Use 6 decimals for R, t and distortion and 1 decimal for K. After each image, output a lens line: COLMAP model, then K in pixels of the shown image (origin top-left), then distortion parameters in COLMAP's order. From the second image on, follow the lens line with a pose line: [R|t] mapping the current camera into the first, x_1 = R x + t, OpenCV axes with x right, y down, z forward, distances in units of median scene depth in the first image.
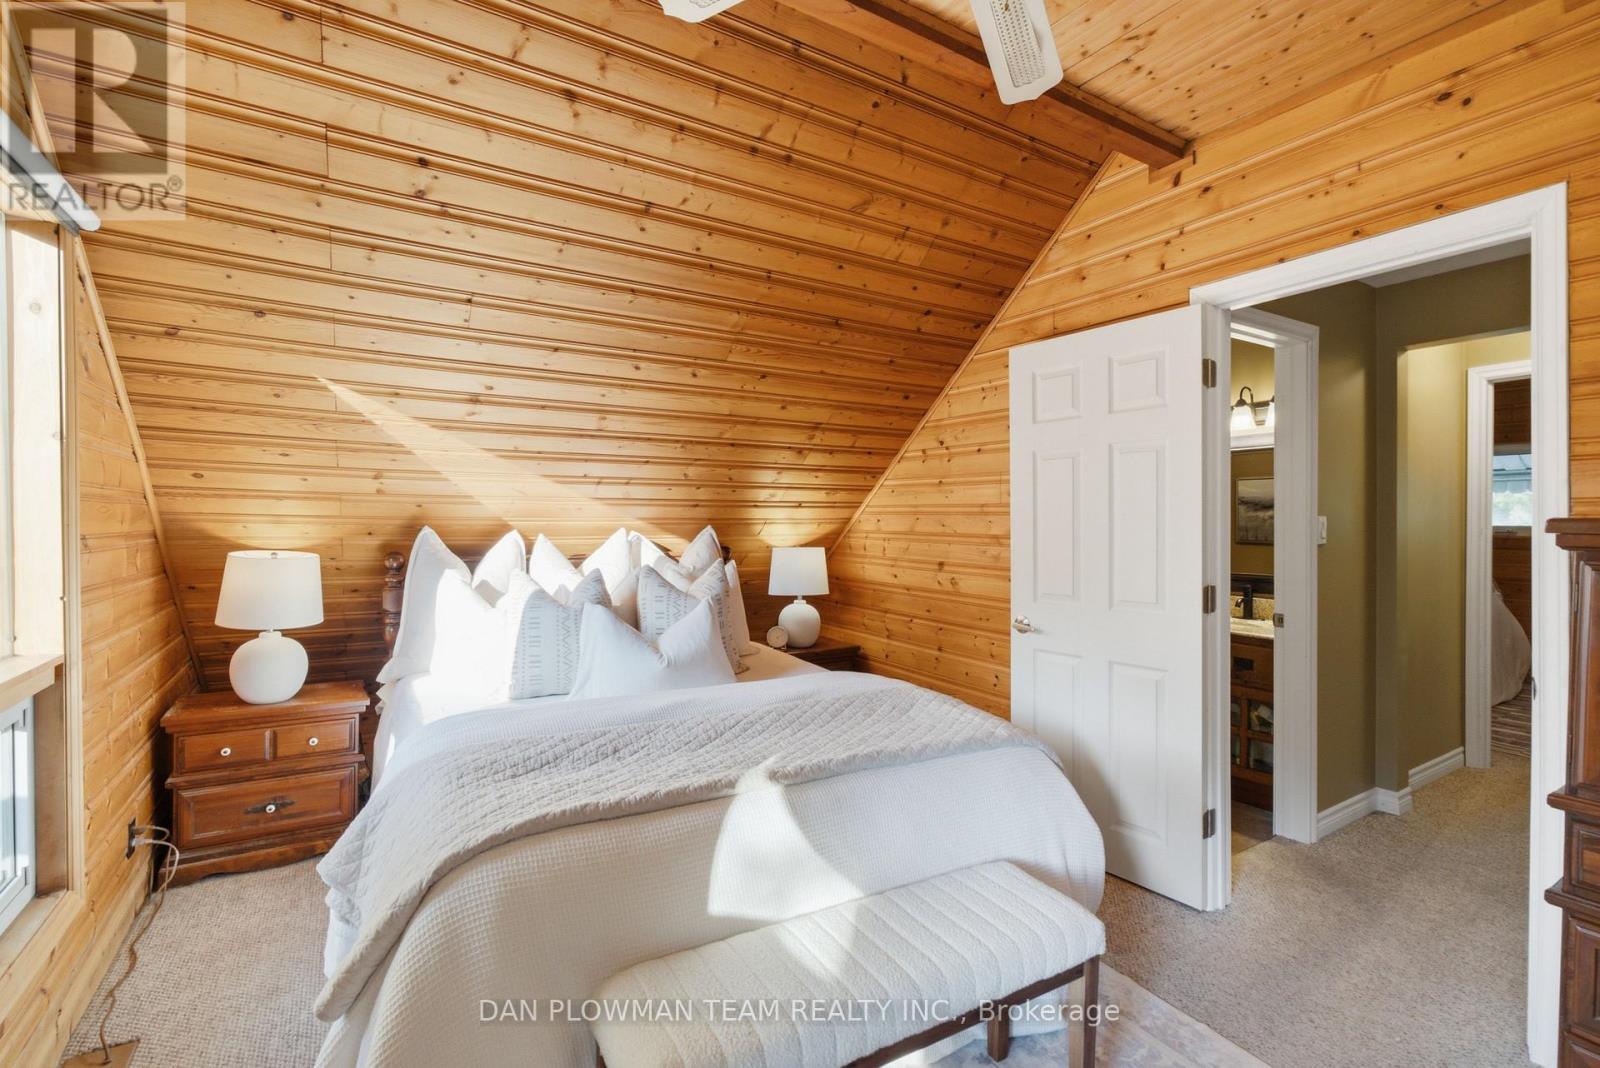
lens RADIAL K [[727.7, 0, 794.1], [0, 727.7, 527.9], [0, 0, 1]] dist [-0.002642, 0.000320]
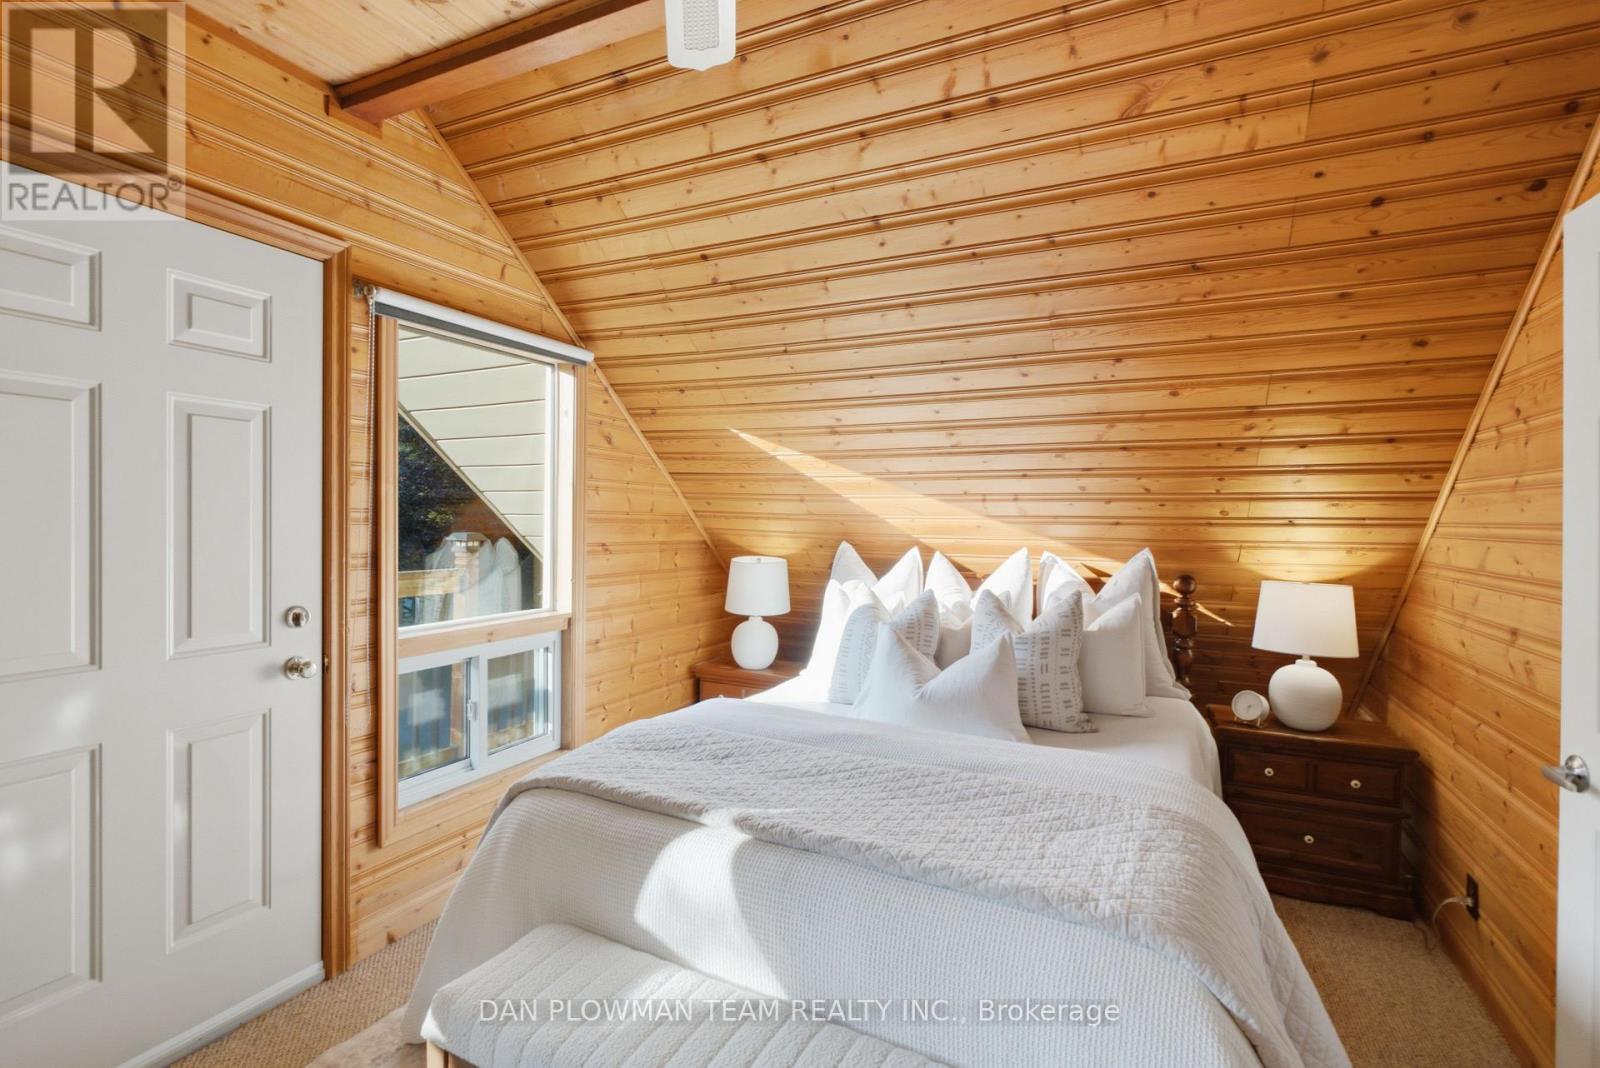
lens RADIAL K [[727.7, 0, 799.8], [0, 727.7, 524.4], [0, 0, 1]] dist [-0.002642, 0.000320]
pose [[0.552571, 0.004722, -0.833453, 0.474869], [-0.021872, 0.999722, -0.008837, -0.019669], [0.833179, 0.023113, 0.552520, 0.326166]]
